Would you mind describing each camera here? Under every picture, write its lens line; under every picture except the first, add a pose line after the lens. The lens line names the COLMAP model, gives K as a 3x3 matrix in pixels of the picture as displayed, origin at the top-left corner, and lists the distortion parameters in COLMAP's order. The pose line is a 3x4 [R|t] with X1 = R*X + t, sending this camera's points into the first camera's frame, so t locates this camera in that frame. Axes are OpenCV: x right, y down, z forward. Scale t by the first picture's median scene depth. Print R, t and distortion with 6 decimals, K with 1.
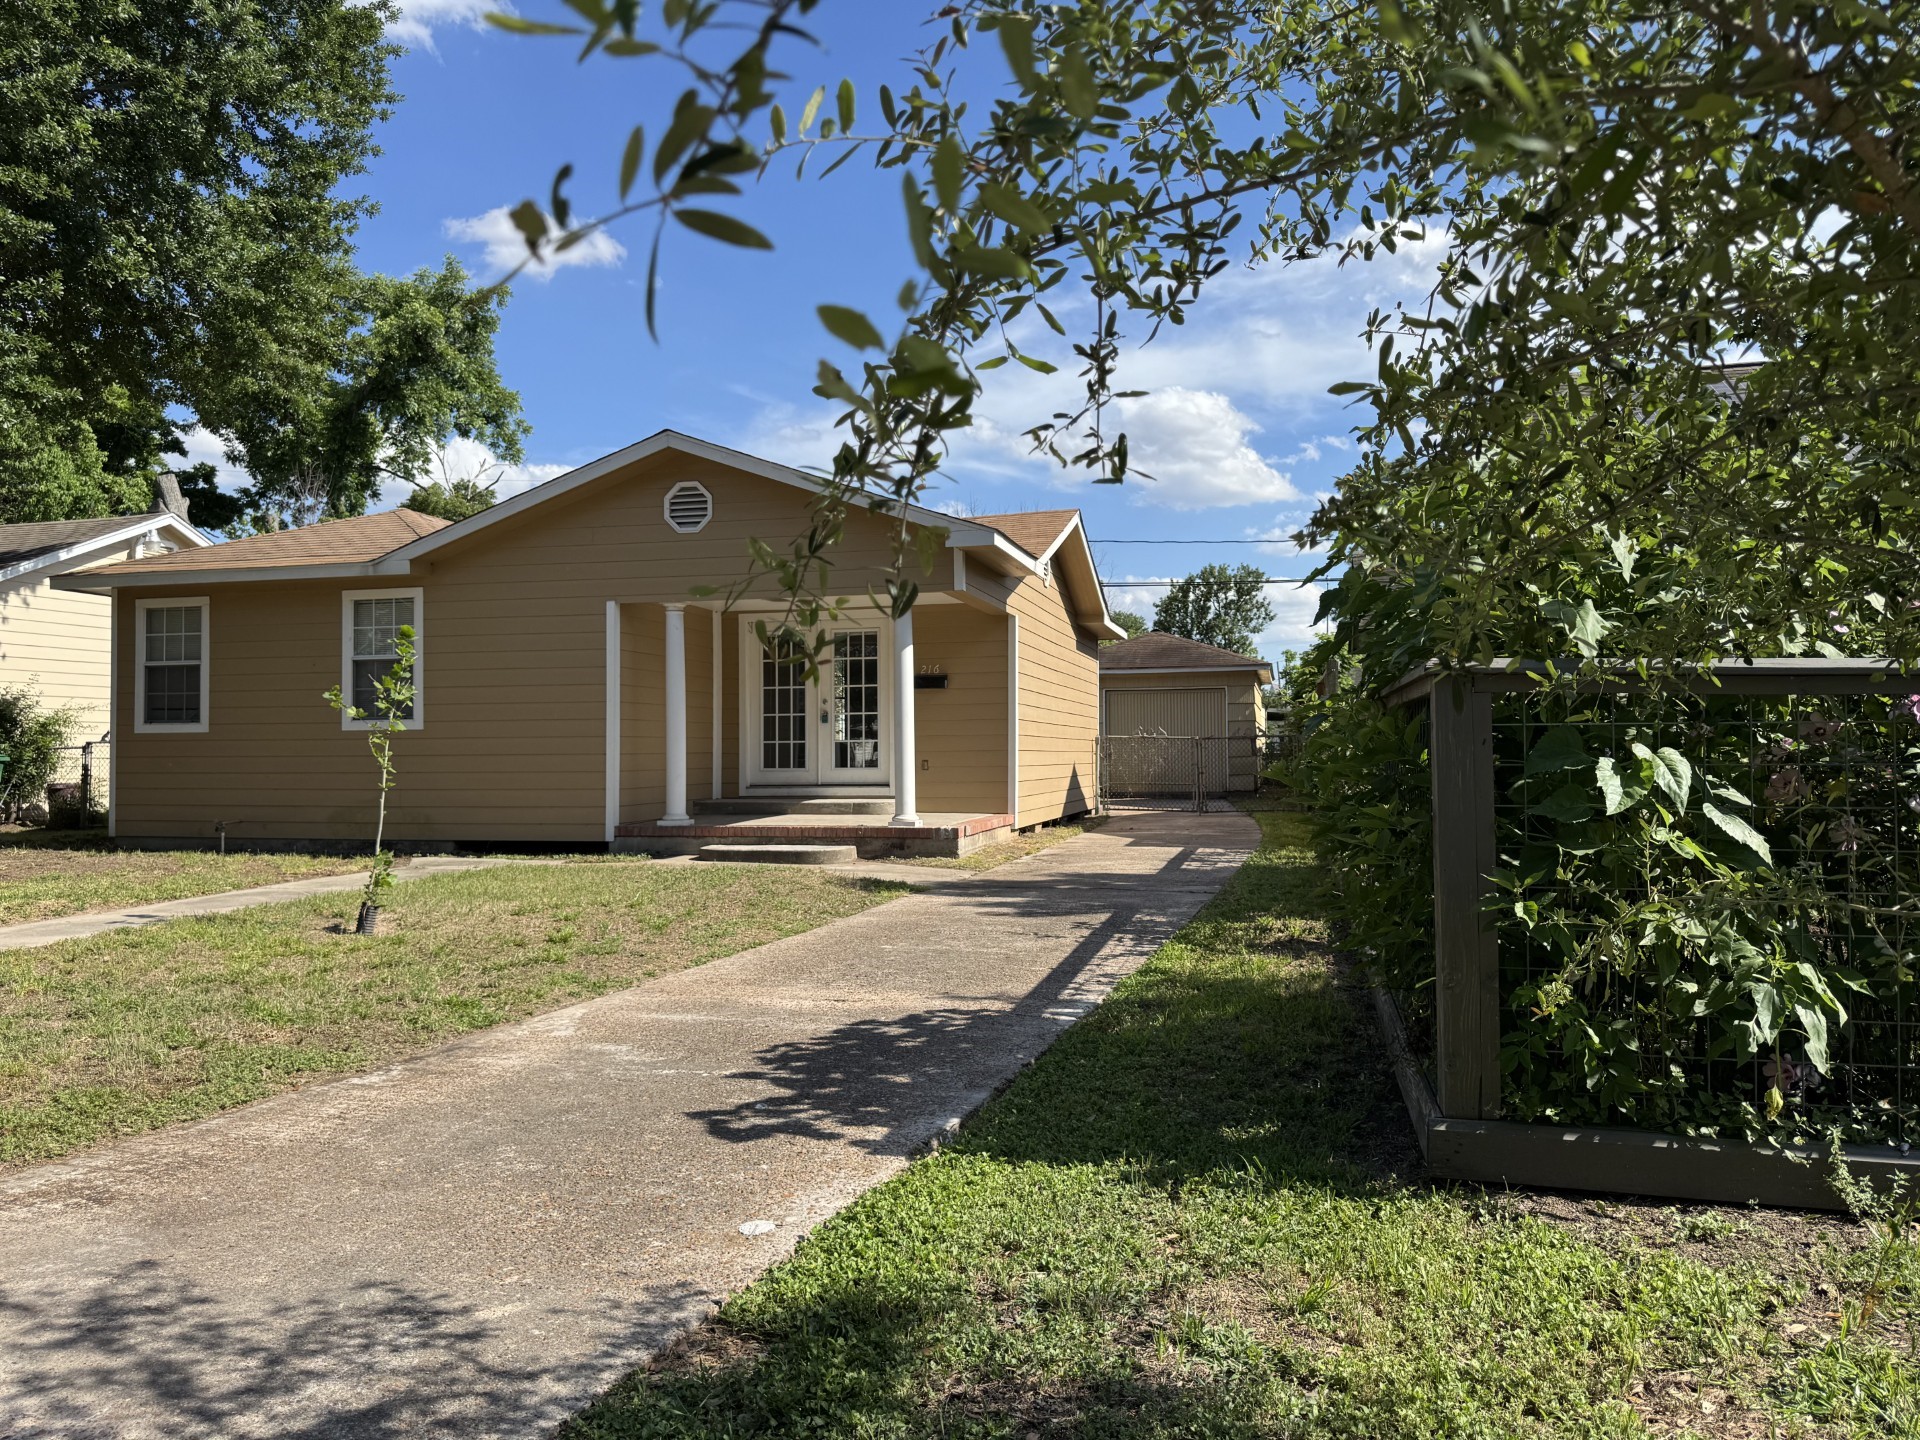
lens RADIAL K [[1347.2, 0, 960.8], [0, 1347.2, 727.2], [0, 0, 1]] dist [0.132547, -0.229366]
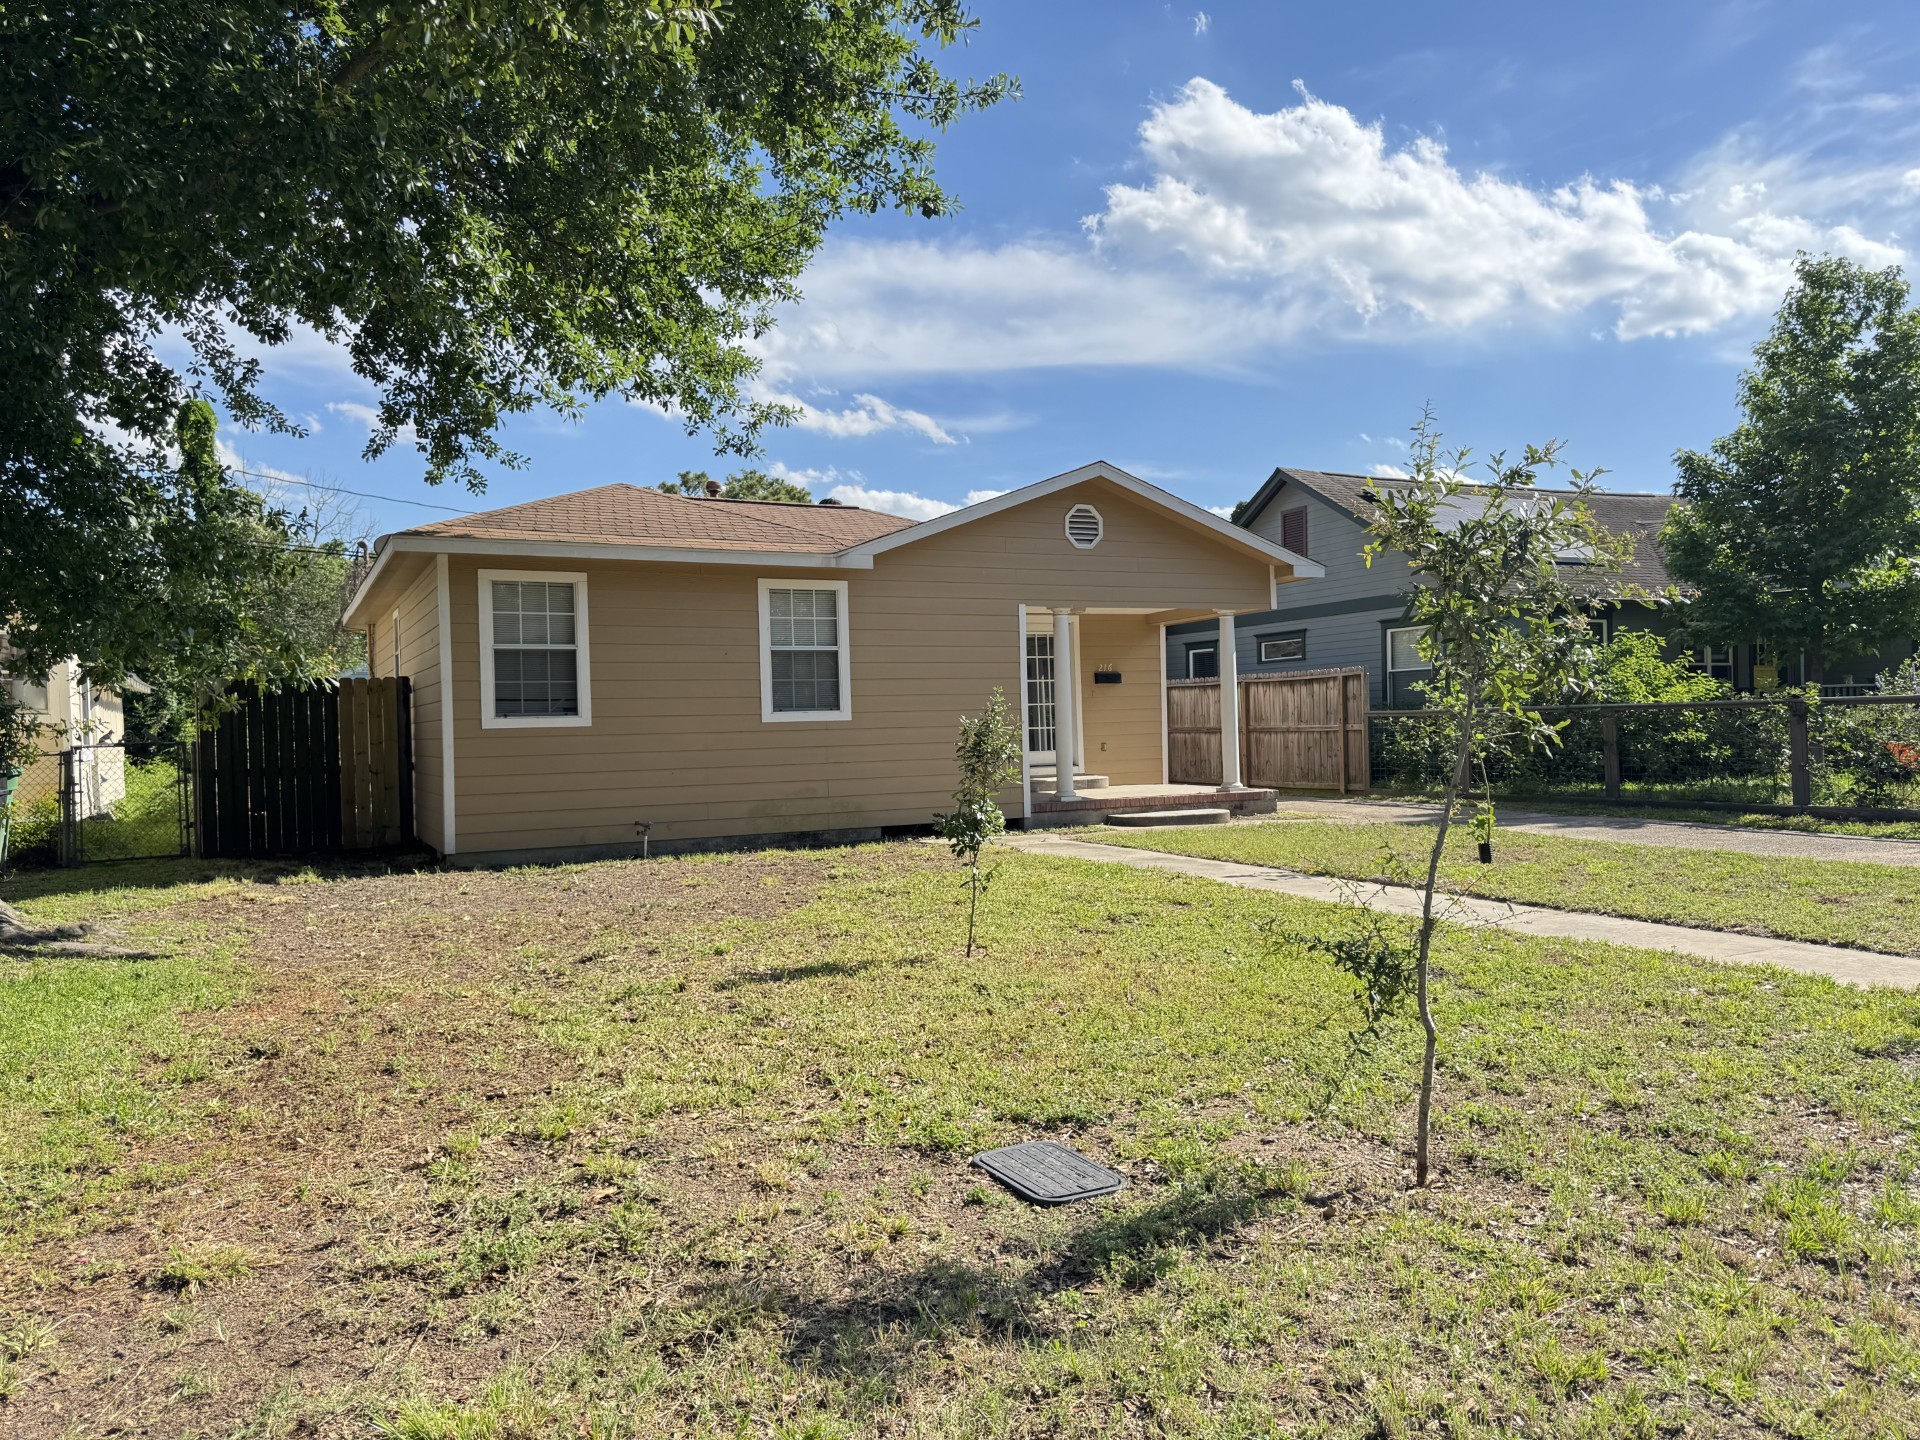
lens RADIAL K [[1347.2, 0, 960.8], [0, 1347.2, 727.2], [0, 0, 1]] dist [0.132547, -0.229366]
pose [[0.752066, -0.009512, 0.659019, -0.990064], [0.016247, 0.999860, -0.004109, 0.012435], [-0.658887, 0.013797, 0.752115, 0.188849]]
